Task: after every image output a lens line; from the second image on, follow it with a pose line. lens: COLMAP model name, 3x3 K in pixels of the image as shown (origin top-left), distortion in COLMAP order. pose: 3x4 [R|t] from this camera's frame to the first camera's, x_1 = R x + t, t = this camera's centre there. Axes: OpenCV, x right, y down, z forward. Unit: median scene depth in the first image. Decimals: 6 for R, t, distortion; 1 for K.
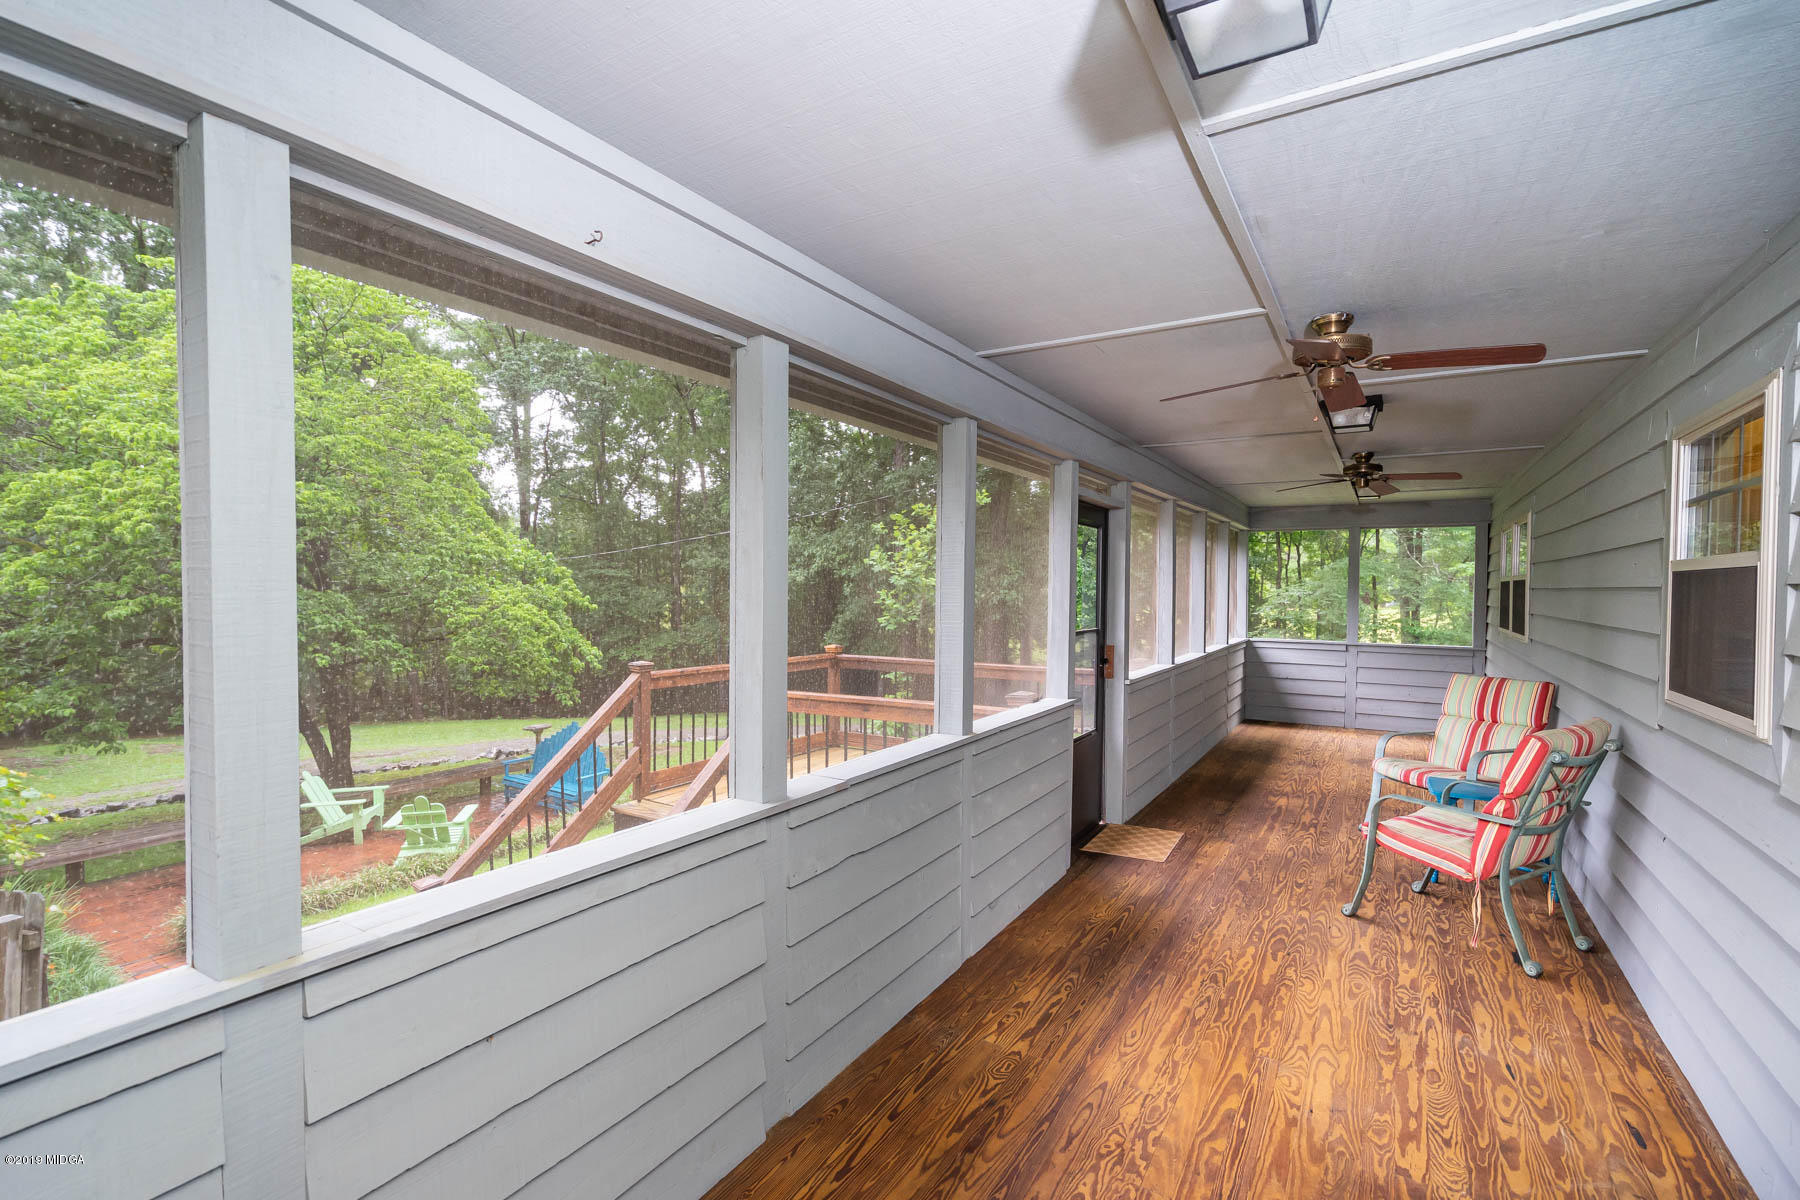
lens RADIAL K [[808.0, 0, 901.4], [0, 808.0, 609.6], [0, 0, 1]] dist [-0.000546, 0.000107]
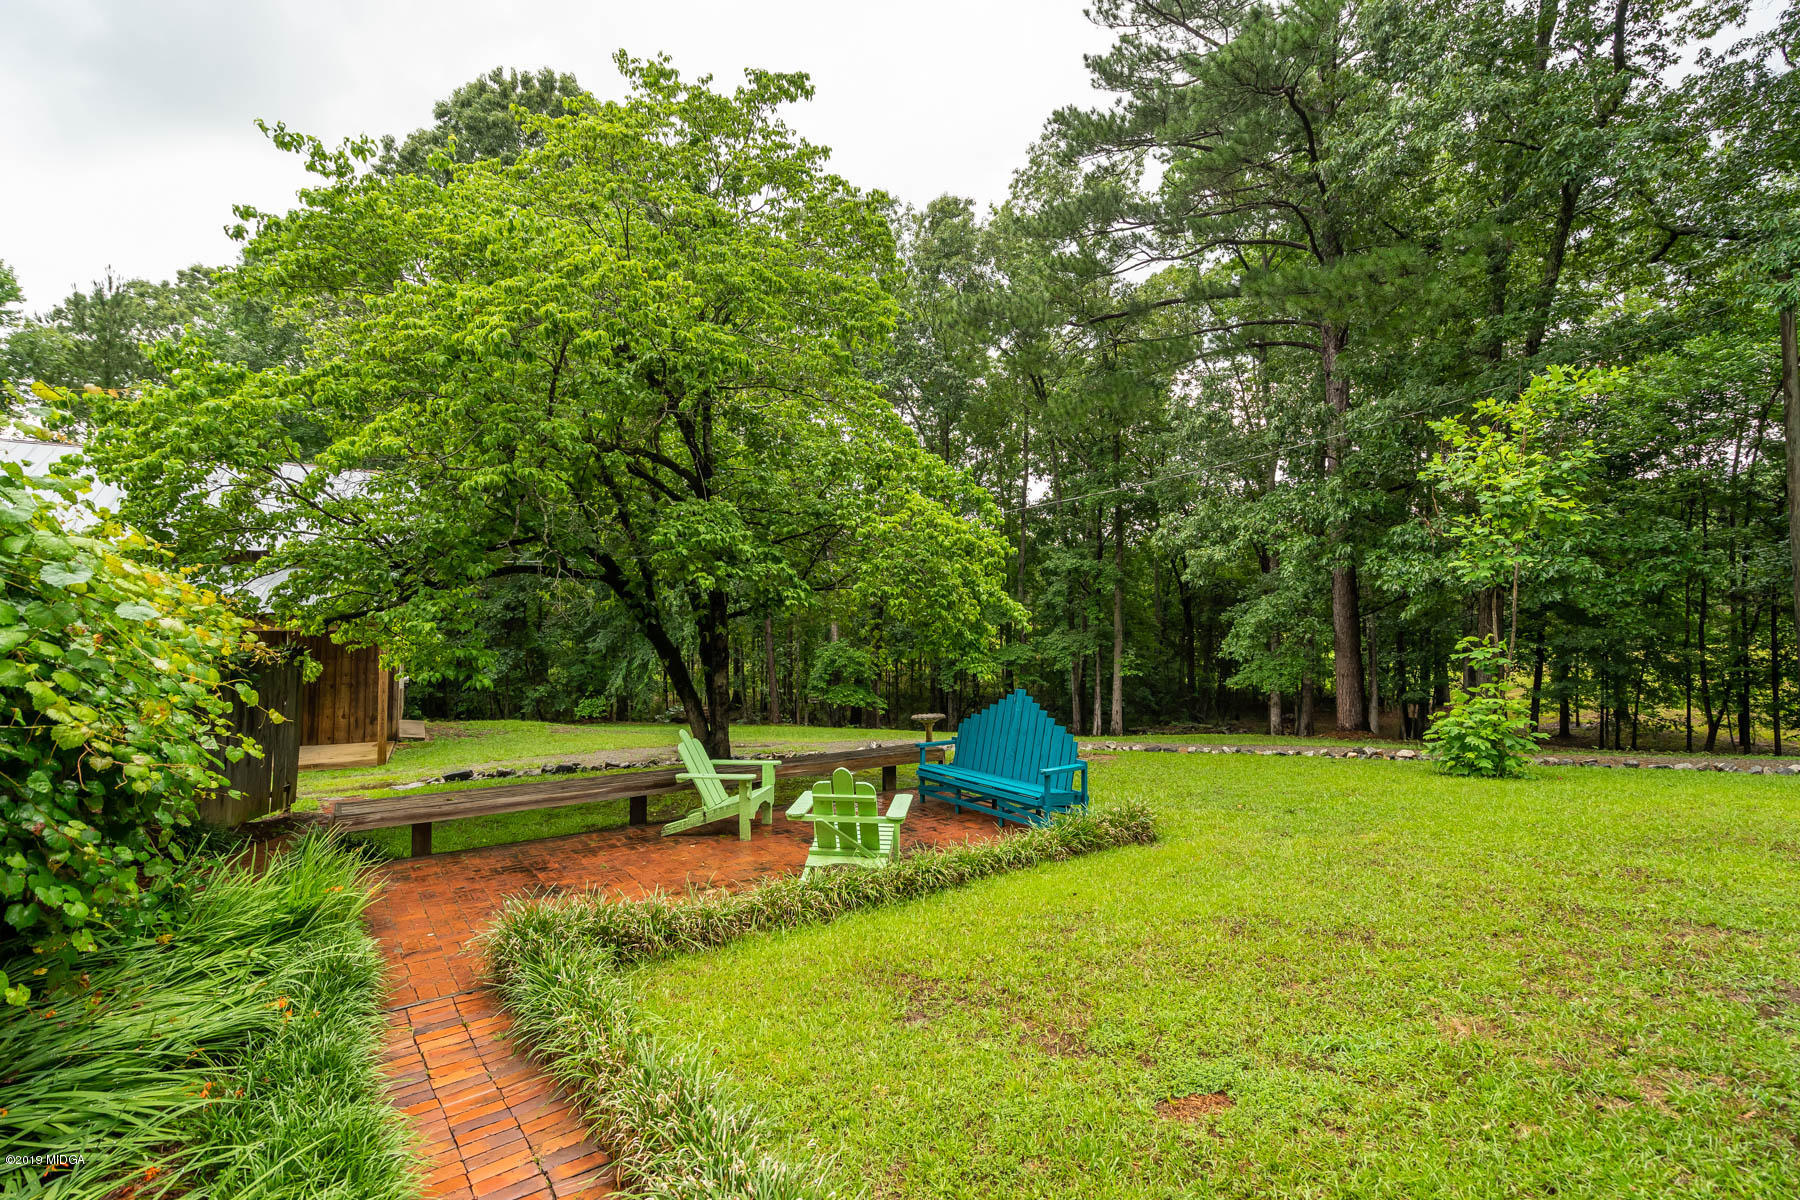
lens RADIAL K [[818.9, 0, 895.6], [0, 818.9, 612.3], [0, 0, 1]] dist [-0.002646, 0.000800]
pose [[0.928554, -0.002149, -0.371192, -0.319190], [-0.014555, 0.999003, -0.042194, 0.135307], [0.370913, 0.044582, 0.927597, 0.426237]]
